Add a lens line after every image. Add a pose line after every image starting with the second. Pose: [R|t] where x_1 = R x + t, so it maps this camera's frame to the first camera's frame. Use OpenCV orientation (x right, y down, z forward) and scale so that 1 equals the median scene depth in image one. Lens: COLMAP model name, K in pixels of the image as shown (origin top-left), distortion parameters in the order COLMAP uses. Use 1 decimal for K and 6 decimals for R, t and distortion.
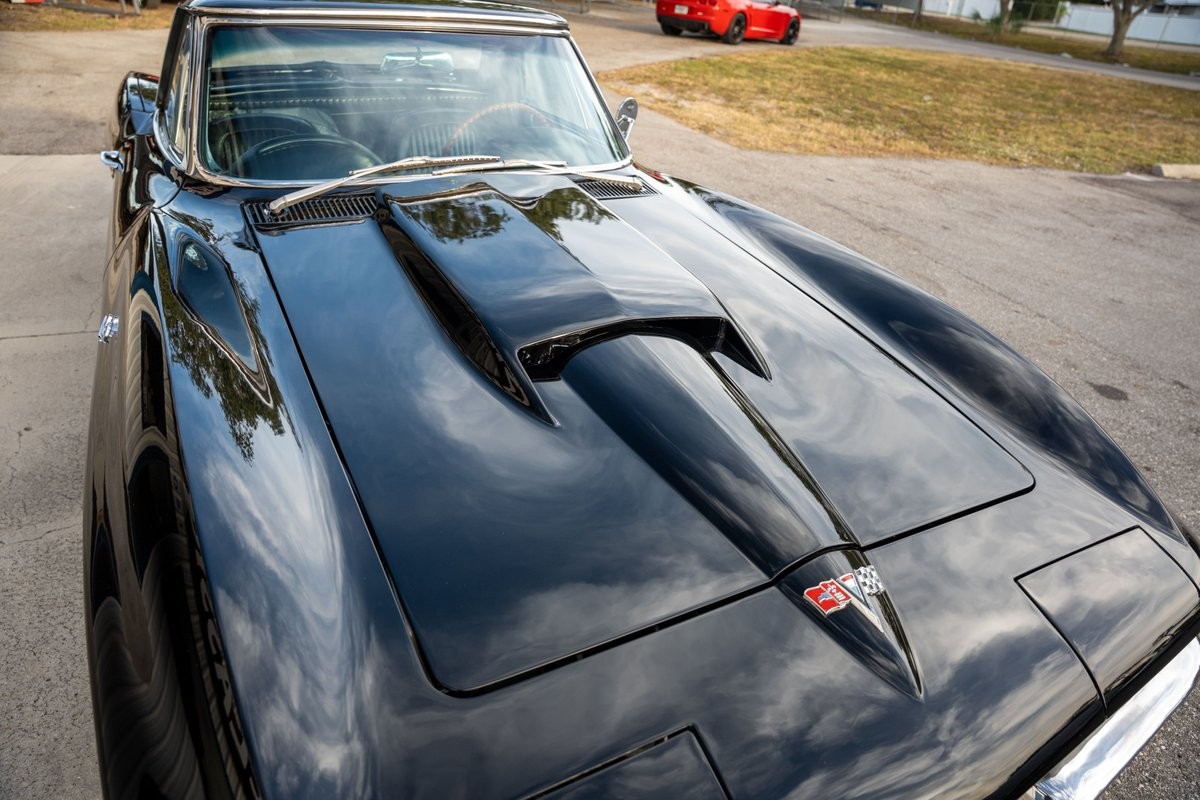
lens RADIAL K [[821.3, 0, 604.8], [0, 821.3, 397.6], [0, 0, 1]] dist [-0.171466, 0.119646]
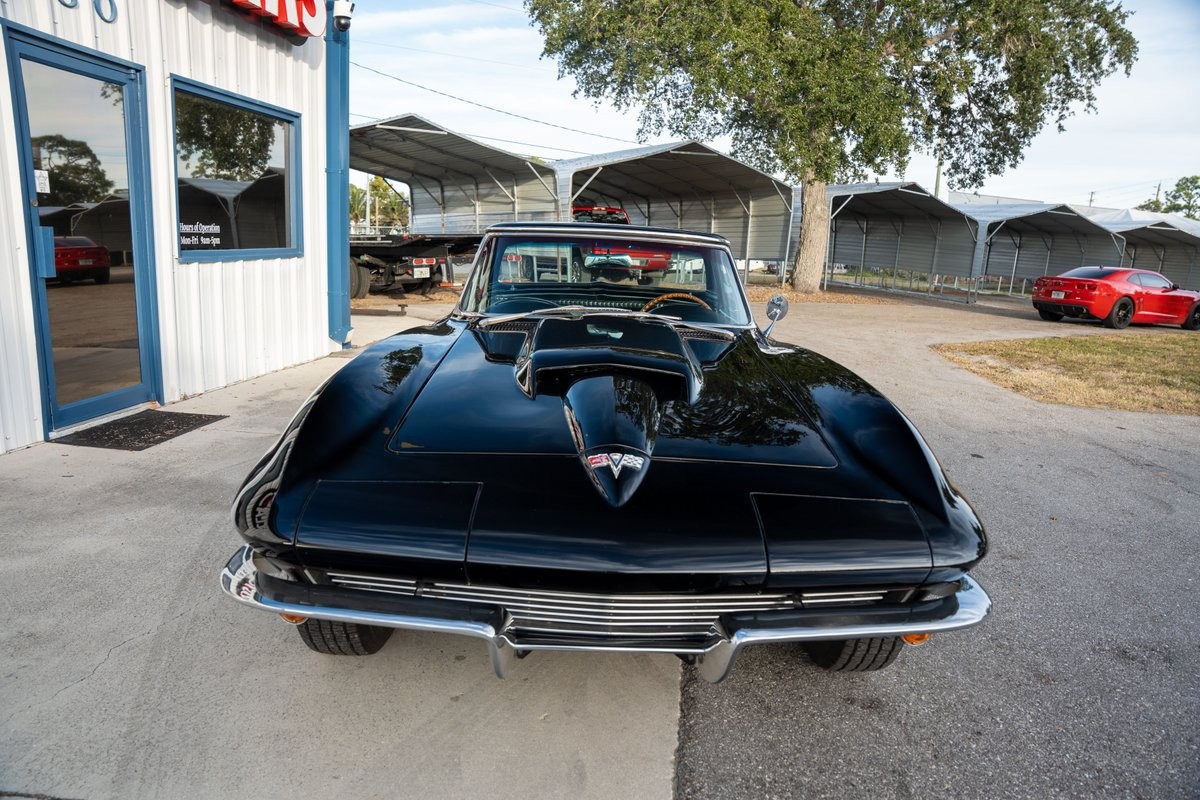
lens RADIAL K [[821.3, 0, 595.4], [0, 821.3, 410.4], [0, 0, 1]] dist [-0.171466, 0.119646]
pose [[0.875614, 0.047135, -0.480706, 0.100726], [-0.201958, 0.939783, -0.275720, 0.057359], [0.438763, 0.338507, 0.832406, -0.046024]]
